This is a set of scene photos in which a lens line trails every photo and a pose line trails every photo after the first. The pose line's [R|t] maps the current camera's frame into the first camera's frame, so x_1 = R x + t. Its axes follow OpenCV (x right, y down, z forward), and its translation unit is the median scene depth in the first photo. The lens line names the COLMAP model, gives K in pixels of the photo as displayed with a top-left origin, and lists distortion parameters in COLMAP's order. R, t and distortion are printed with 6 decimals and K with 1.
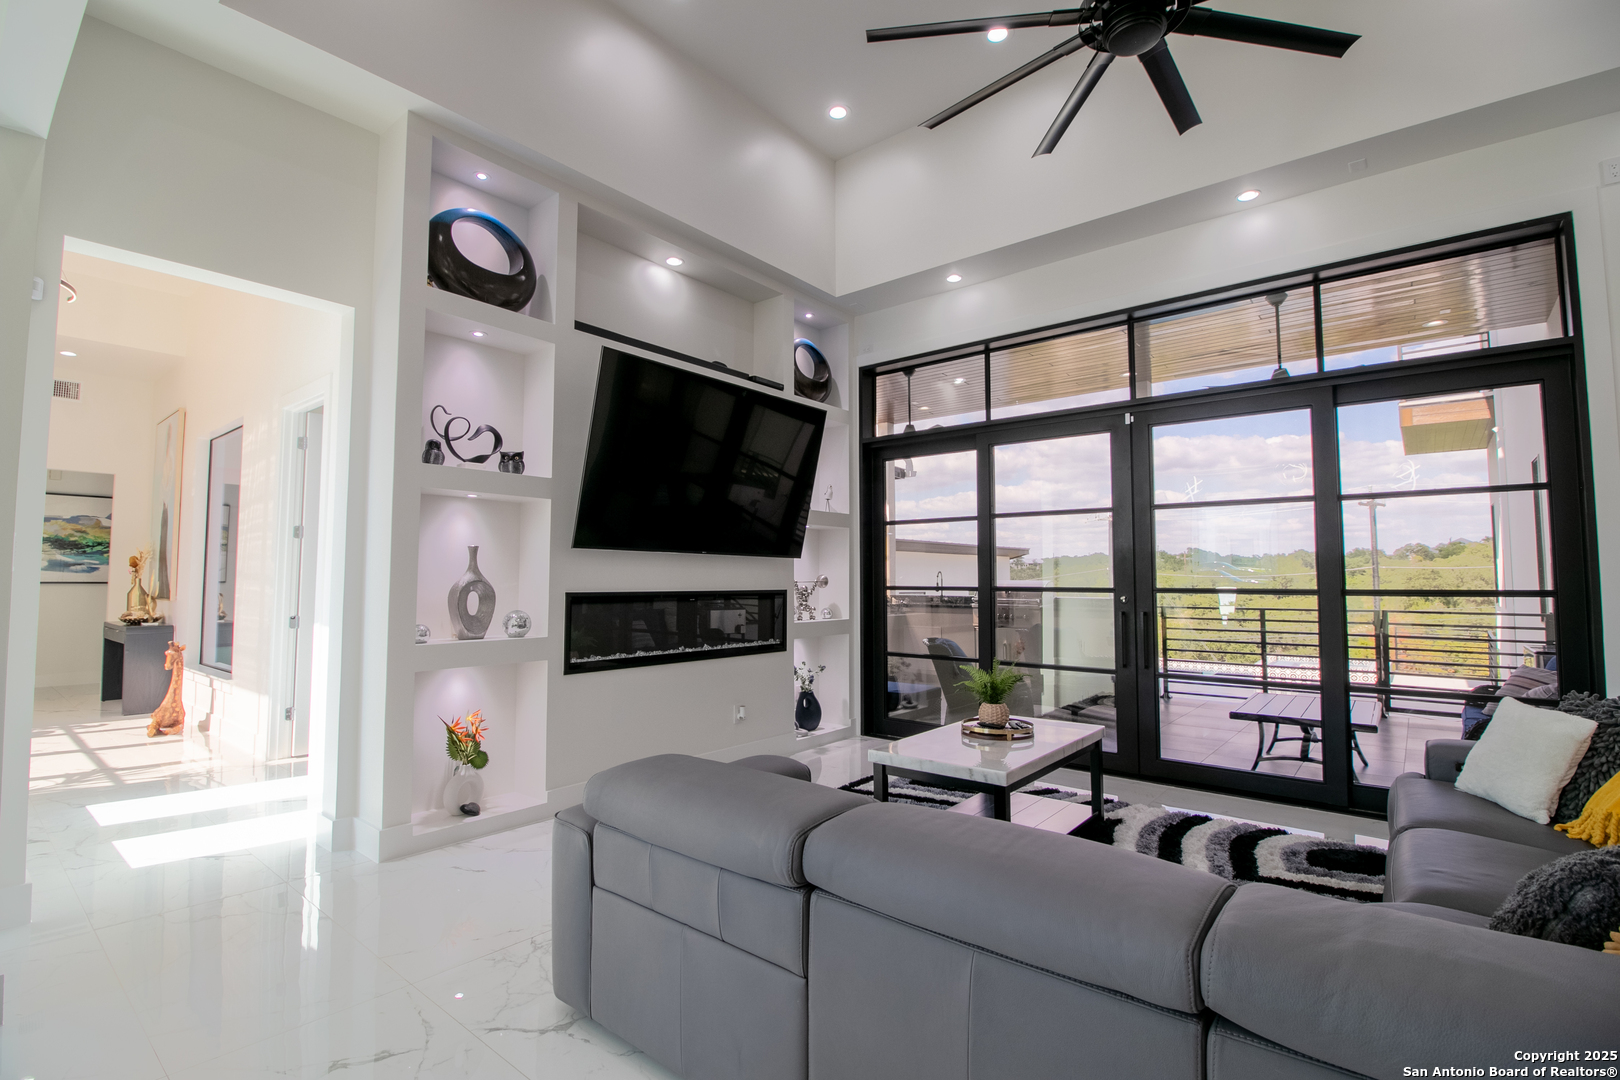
lens RADIAL K [[747.3, 0, 809.7], [0, 747.3, 529.7], [0, 0, 1]] dist [-0.000770, -0.012249]
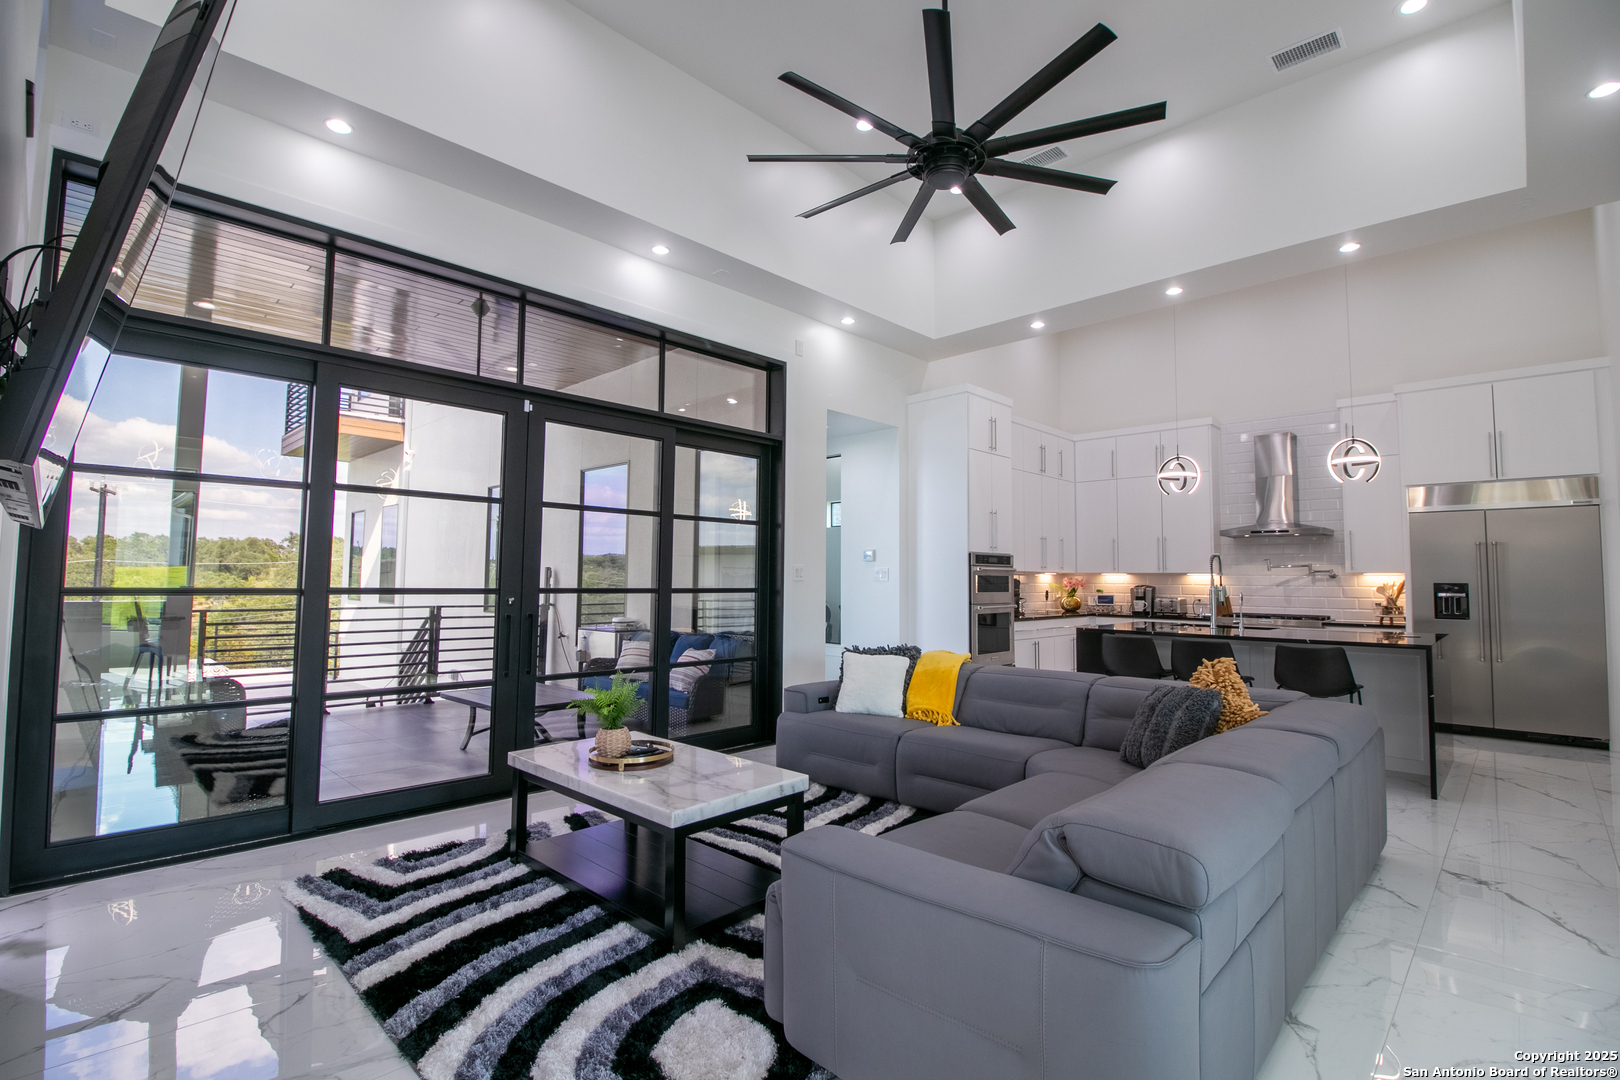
lens RADIAL K [[749.4, 0, 805.6], [0, 749.4, 530.4], [0, 0, 1]] dist [-0.000909, -0.012436]
pose [[0.083686, 0.069294, 0.994080, -0.451802], [-0.074406, 0.995229, -0.063110, 0.036900], [-0.993710, -0.068685, 0.088443, 0.561778]]
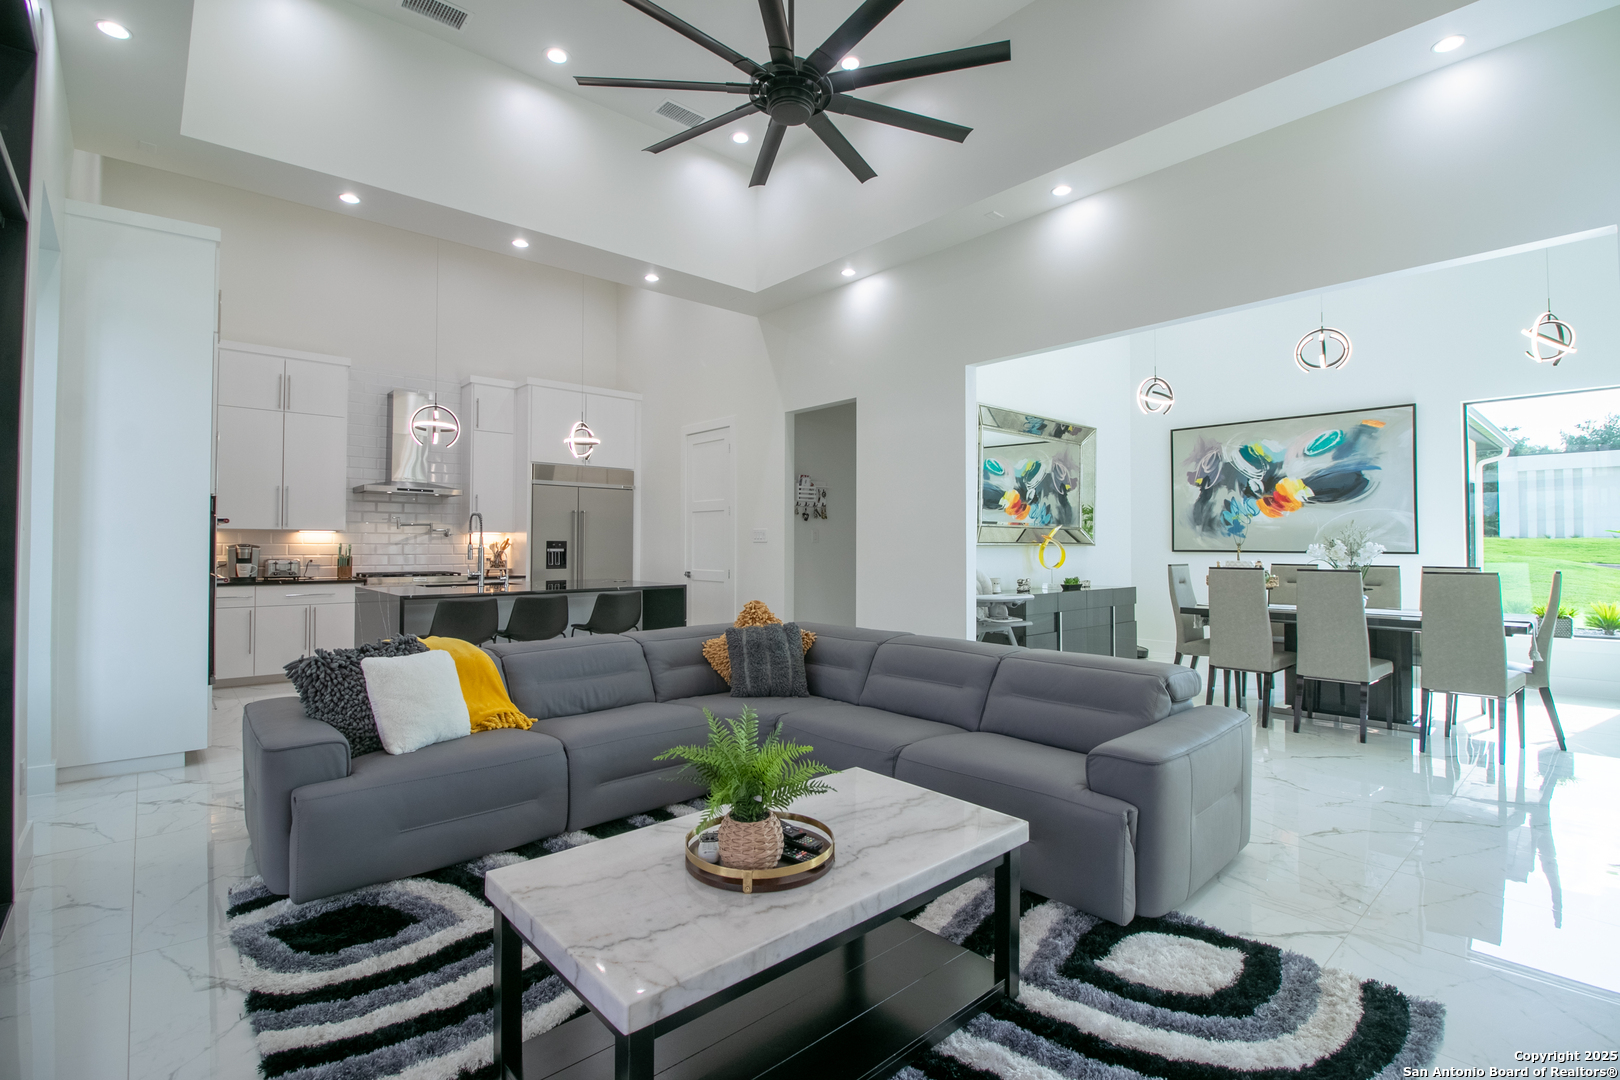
lens RADIAL K [[747.3, 0, 809.7], [0, 747.3, 529.7], [0, 0, 1]] dist [-0.000770, -0.012249]
pose [[-0.987886, 0.002372, 0.155161, 0.109575], [-0.011168, 0.996204, -0.086334, 0.075922], [-0.154777, -0.087021, -0.984109, 1.121844]]
